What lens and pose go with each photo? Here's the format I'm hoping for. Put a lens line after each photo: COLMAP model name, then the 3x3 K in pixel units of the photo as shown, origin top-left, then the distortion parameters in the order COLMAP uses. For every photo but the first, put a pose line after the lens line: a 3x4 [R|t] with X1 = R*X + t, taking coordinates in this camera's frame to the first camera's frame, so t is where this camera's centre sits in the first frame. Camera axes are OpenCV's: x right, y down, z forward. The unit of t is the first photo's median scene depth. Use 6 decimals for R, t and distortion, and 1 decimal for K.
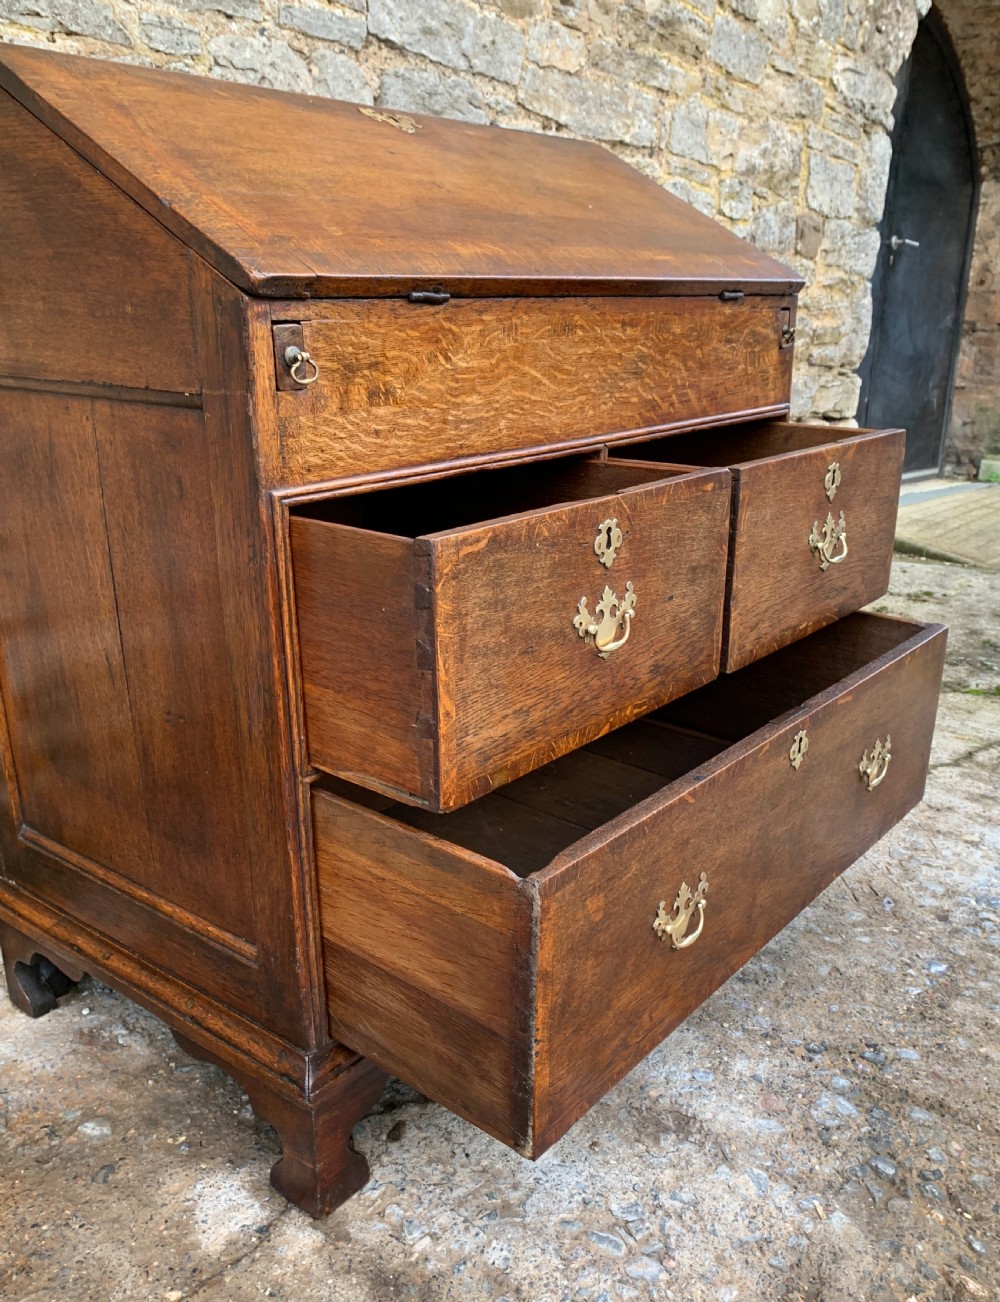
lens RADIAL K [[1109.2, 0, 527.7], [0, 1109.2, 686.3], [0, 0, 1]] dist [0.024890, -0.025284]
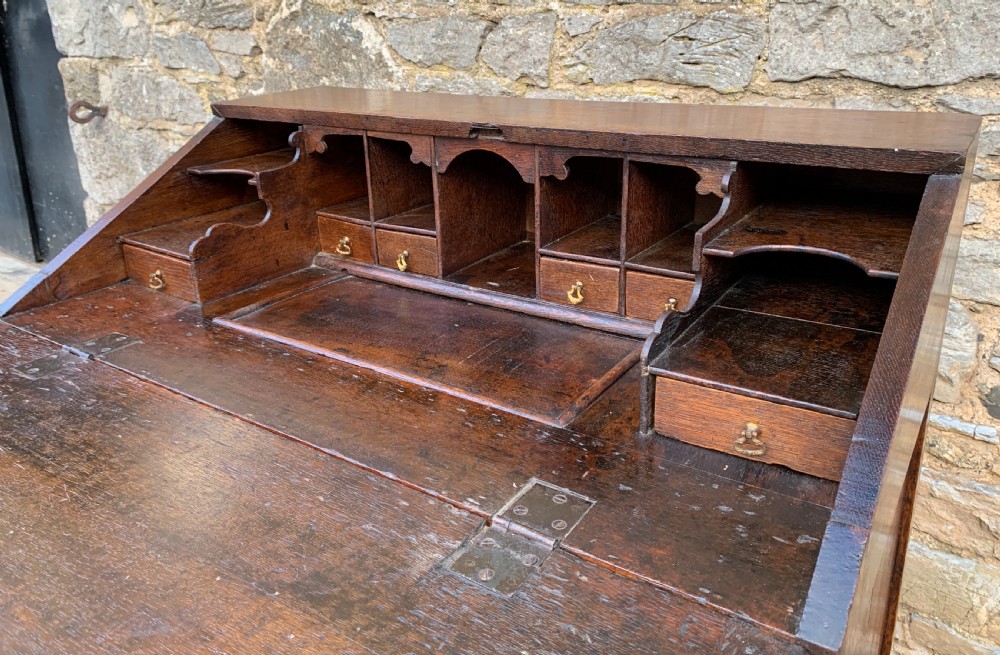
lens RADIAL K [[773.8, 0, 506.8], [0, 773.8, 270.4], [0, 0, 1]] dist [0.038950, -0.040346]
pose [[0.077348, 0.318133, -0.944886, 0.525053], [-0.313532, 0.907405, 0.279848, -0.599879], [0.946422, 0.274606, 0.169931, 0.946391]]
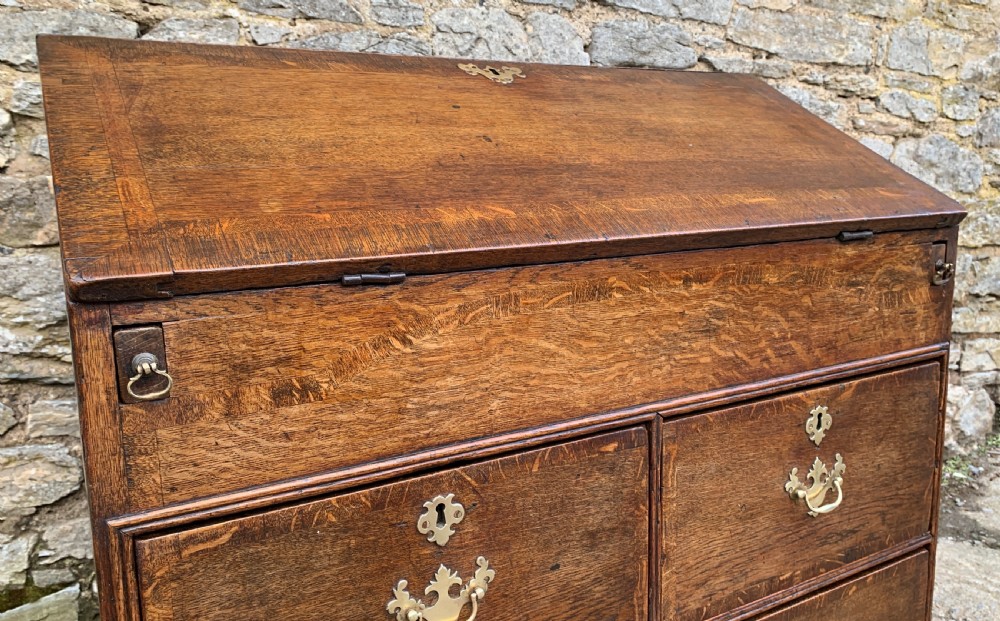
lens RADIAL K [[791.9, 0, 517.7], [0, 791.9, 298.9], [0, 0, 1]] dist [0.021411, -0.013458]
pose [[0.929663, 0.048103, -0.365258, 0.176679], [-0.108827, 0.983053, -0.147525, -0.191072], [0.351972, 0.176898, 0.919143, 0.360109]]
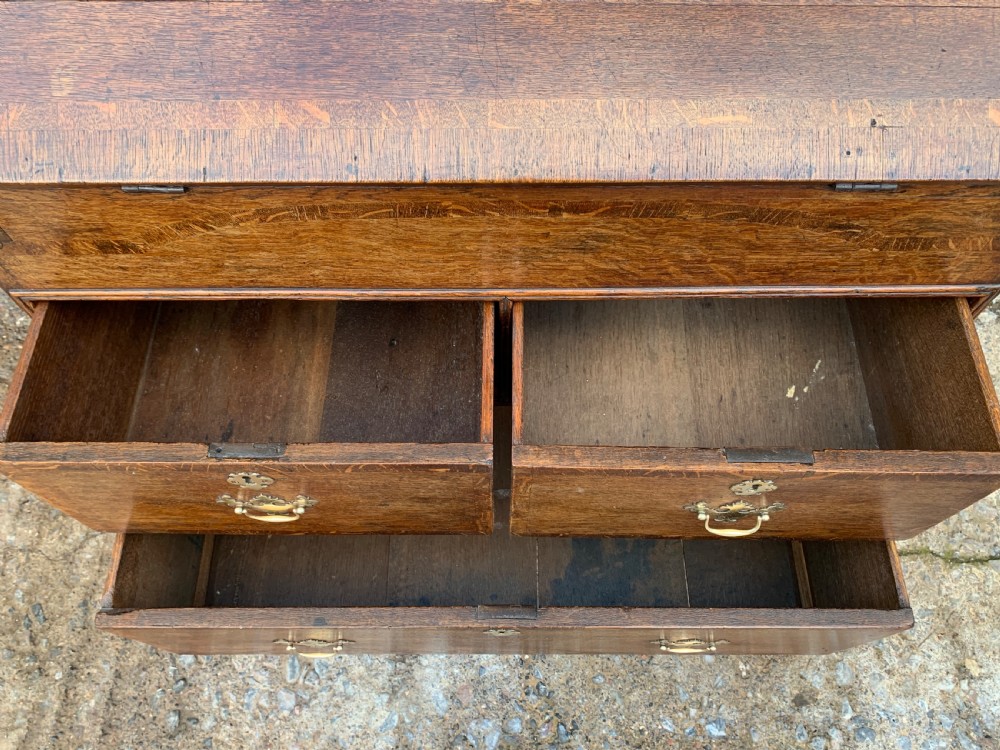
lens RADIAL K [[798.9, 0, 498.0], [0, 798.9, 376.7], [0, 0, 1]] dist [0.048755, -0.059407]
pose [[0.622458, 0.701338, -0.347376, 0.303675], [-0.263593, 0.605773, 0.750705, -0.604157], [0.736929, -0.375717, 0.561937, 0.586519]]
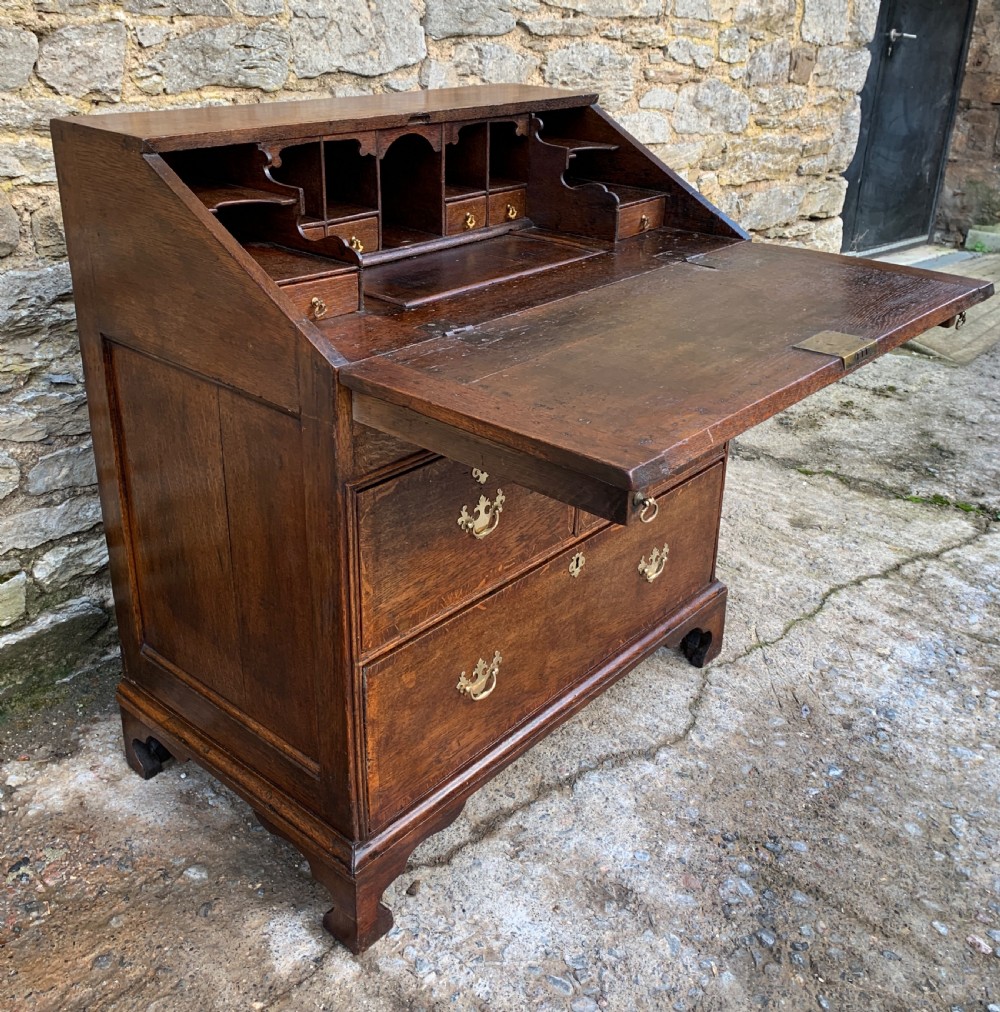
lens RADIAL K [[1065.6, 0, 499.4], [0, 1065.6, 431.1], [0, 0, 1]] dist [0.018176, 0.000000]
pose [[0.998451, 0.039985, -0.038683, 0.015582], [-0.037824, 0.997765, 0.055089, -0.222317], [0.040800, -0.053541, 0.997732, -0.260781]]
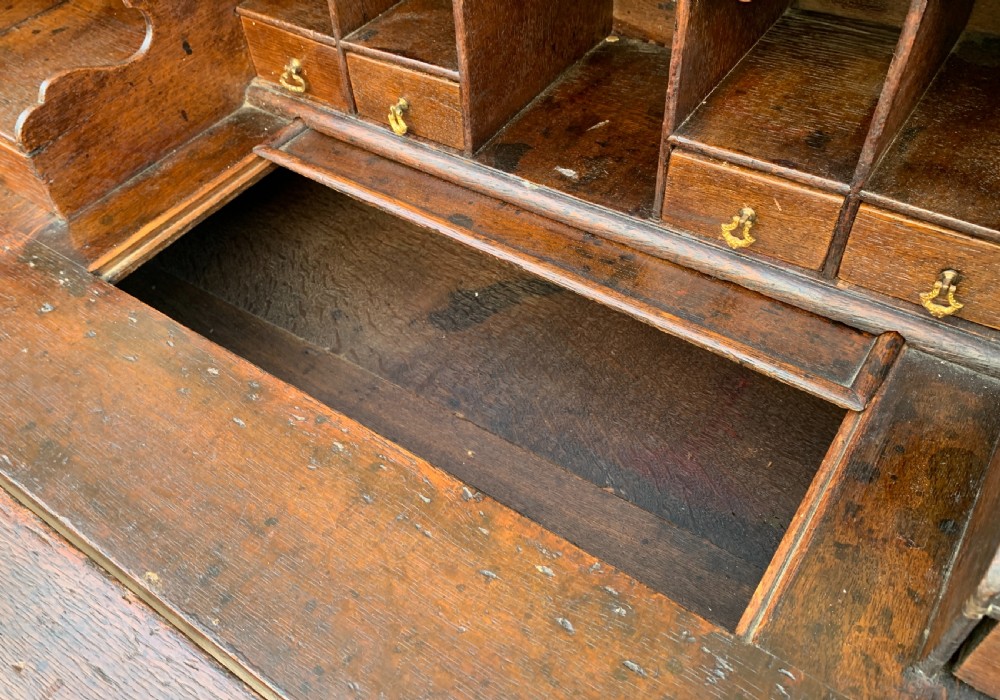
lens RADIAL K [[840.8, 0, 453.8], [0, 840.8, 362.1], [0, 0, 1]] dist [0.009903, -0.015410]
pose [[0.036835, 0.735365, -0.676669, 0.205379], [-0.264546, 0.660147, 0.703009, -0.606547], [0.963669, 0.153115, 0.218854, 0.924474]]
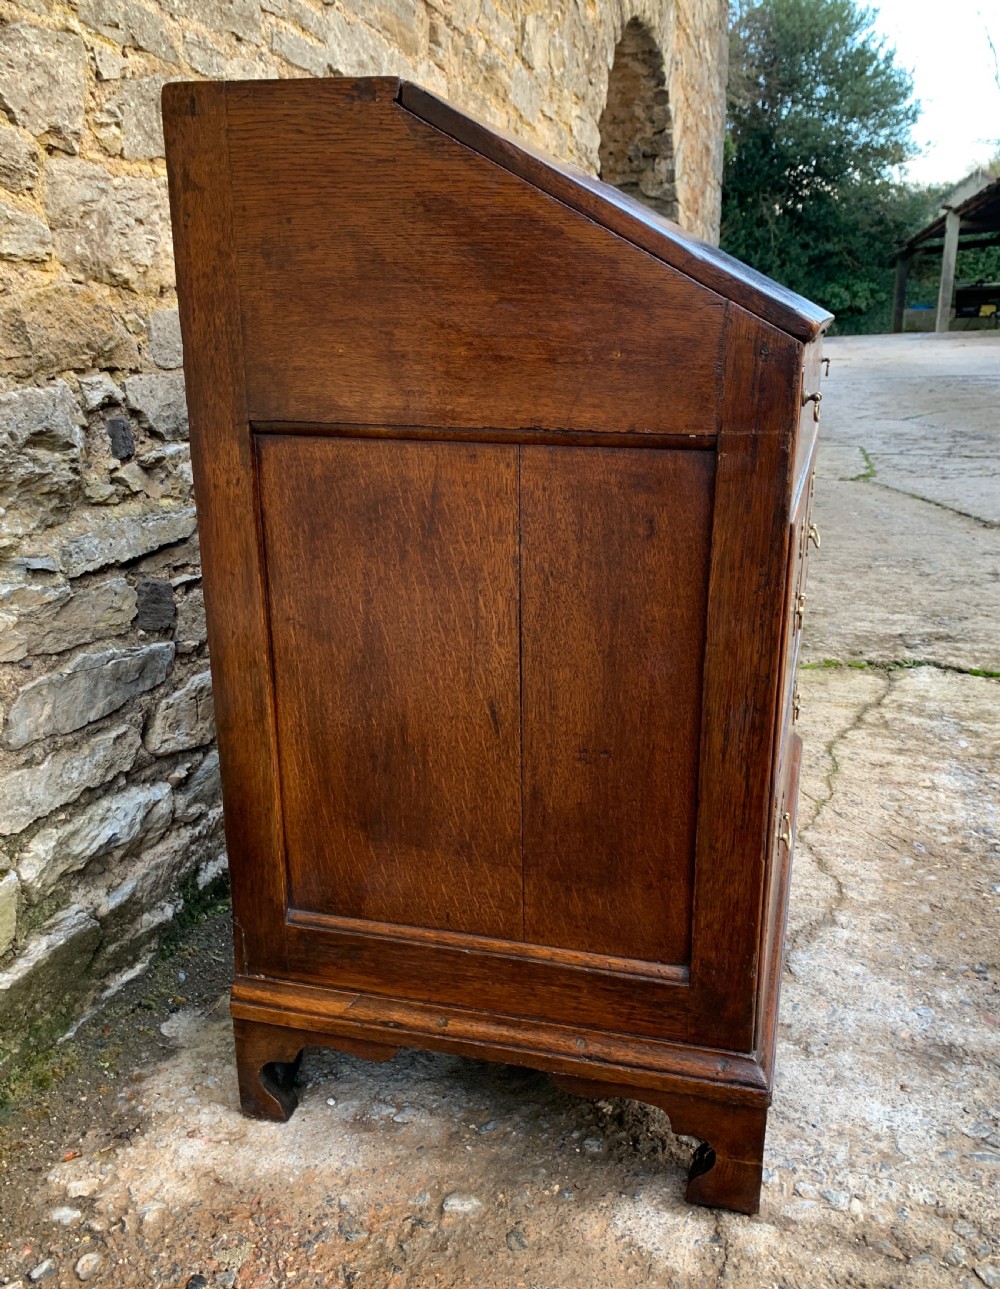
lens RADIAL K [[1121.1, 0, 518.1], [0, 1121.1, 680.0], [0, 0, 1]] dist [0.031222, -0.023814]
pose [[0.923597, -0.118750, 0.364509, -0.599883], [0.127931, 0.991783, -0.001048, -0.037882], [-0.361390, 0.047600, 0.931199, 0.060417]]
